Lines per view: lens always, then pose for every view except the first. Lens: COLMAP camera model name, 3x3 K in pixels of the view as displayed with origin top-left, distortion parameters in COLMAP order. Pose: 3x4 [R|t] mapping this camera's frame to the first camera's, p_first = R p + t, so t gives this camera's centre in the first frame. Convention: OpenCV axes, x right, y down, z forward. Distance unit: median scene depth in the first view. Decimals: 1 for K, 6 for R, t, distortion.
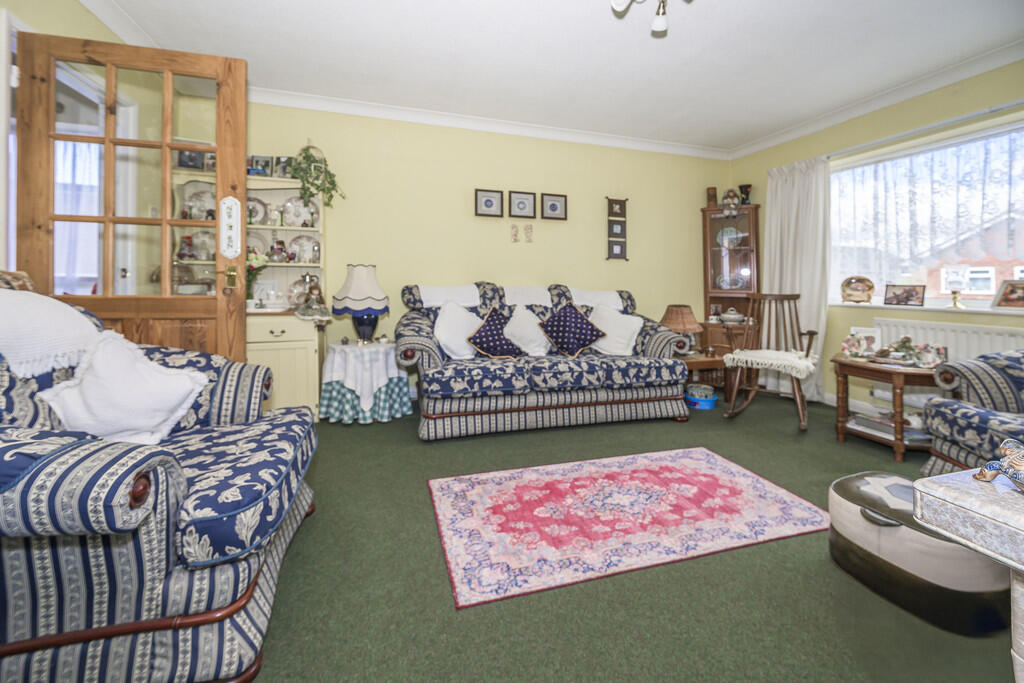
lens RADIAL K [[415.8, 0, 513.2], [0, 415.8, 285.5], [0, 0, 1]] dist [0.009462, -0.000155]
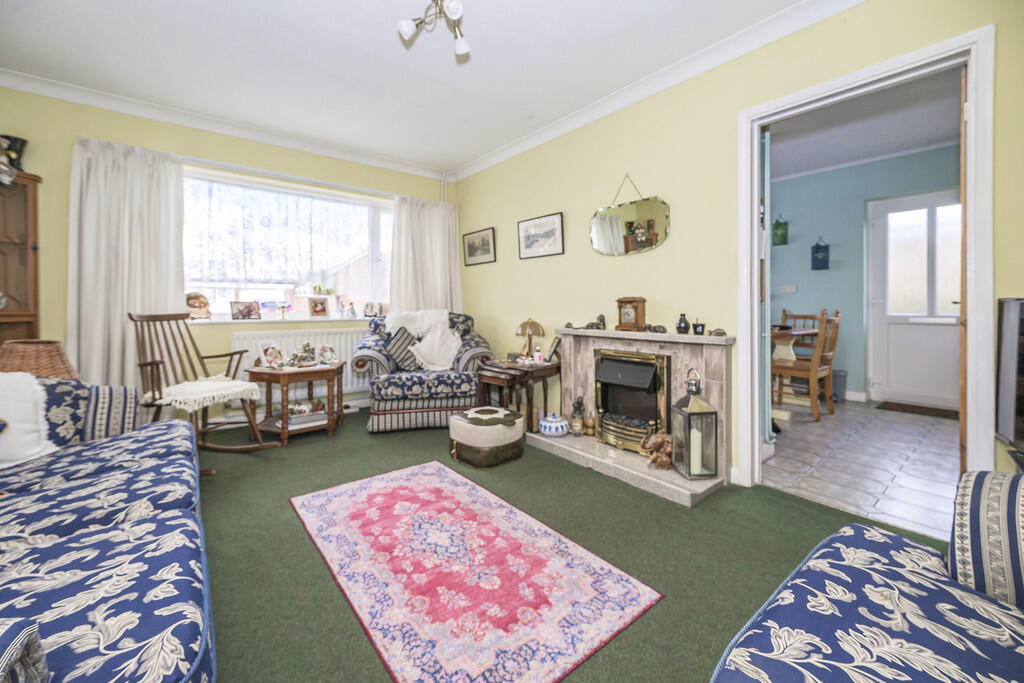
lens RADIAL K [[415.8, 0, 544.5], [0, 415.8, 300.2], [0, 0, 1]] dist [0.009462, -0.000155]
pose [[-0.407574, -0.004632, 0.913161, -0.669922], [-0.004548, 0.999985, 0.003043, -0.018402], [-0.913161, -0.002913, -0.407589, 1.143619]]
